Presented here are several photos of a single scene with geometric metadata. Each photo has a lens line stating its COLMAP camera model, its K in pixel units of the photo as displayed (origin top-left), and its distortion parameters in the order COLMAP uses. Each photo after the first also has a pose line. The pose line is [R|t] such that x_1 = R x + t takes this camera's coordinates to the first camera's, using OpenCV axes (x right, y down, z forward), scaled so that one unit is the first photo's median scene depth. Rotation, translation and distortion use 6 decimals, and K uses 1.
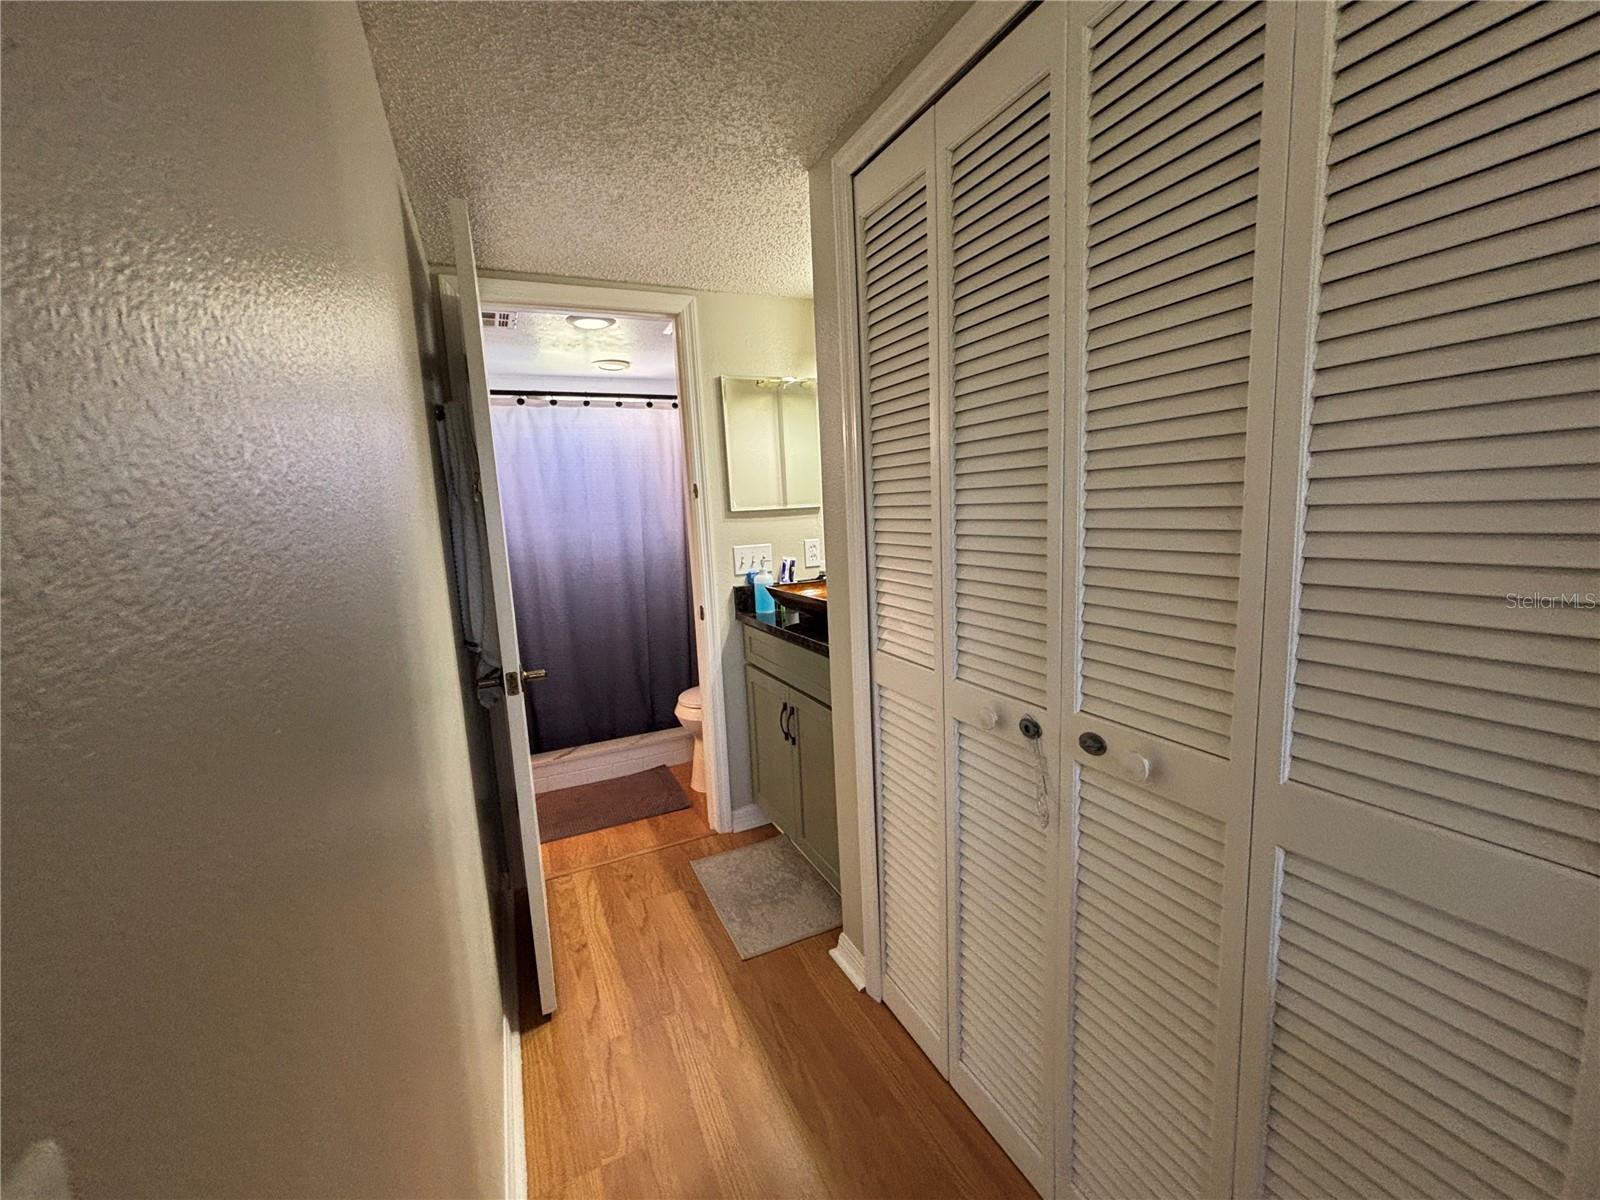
lens RADIAL K [[636.3, 0, 800.0], [0, 636.3, 600.0], [0, 0, 1]] dist [0.058997, 0.000011]
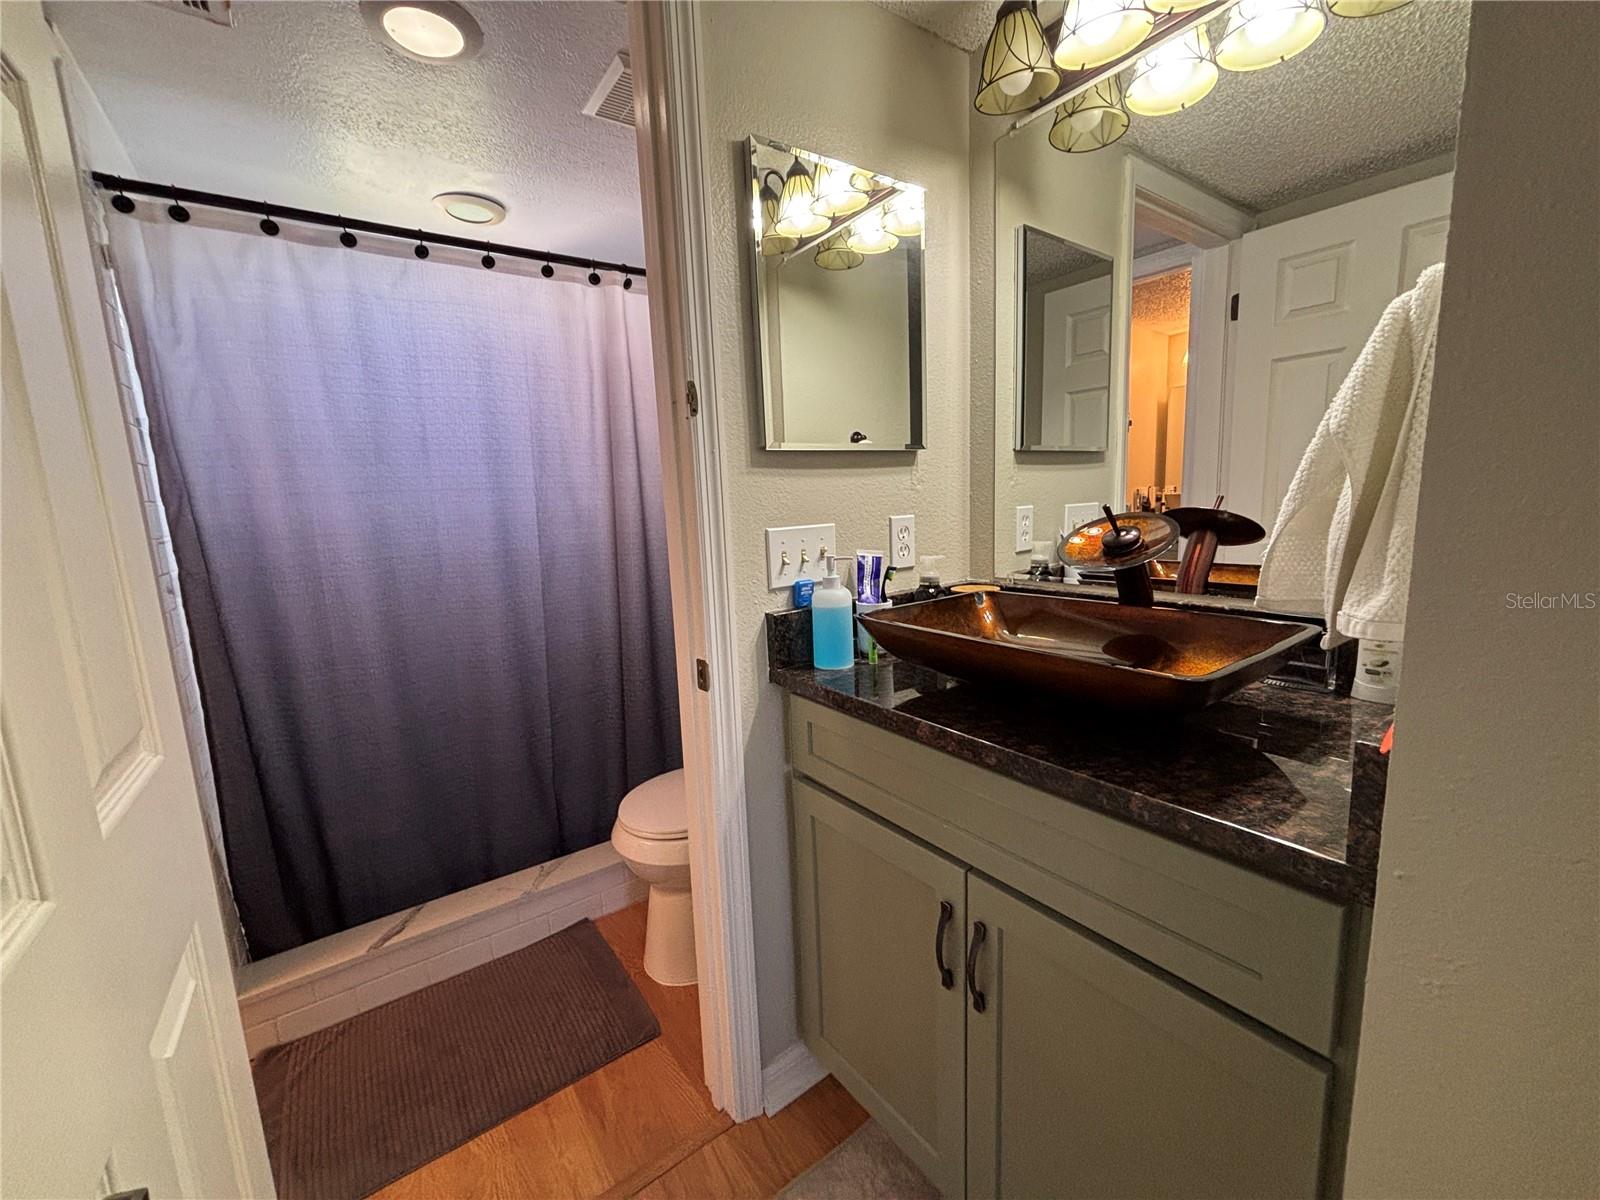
lens RADIAL K [[649.6, 0, 802.6], [0, 649.6, 598.2], [0, 0, 1]] dist [0.001318, 0.000074]
pose [[0.981513, -0.020299, 0.190318, -0.153641], [0.019051, 0.999783, 0.008383, -0.033011], [-0.190447, -0.004602, 0.981687, 0.481995]]
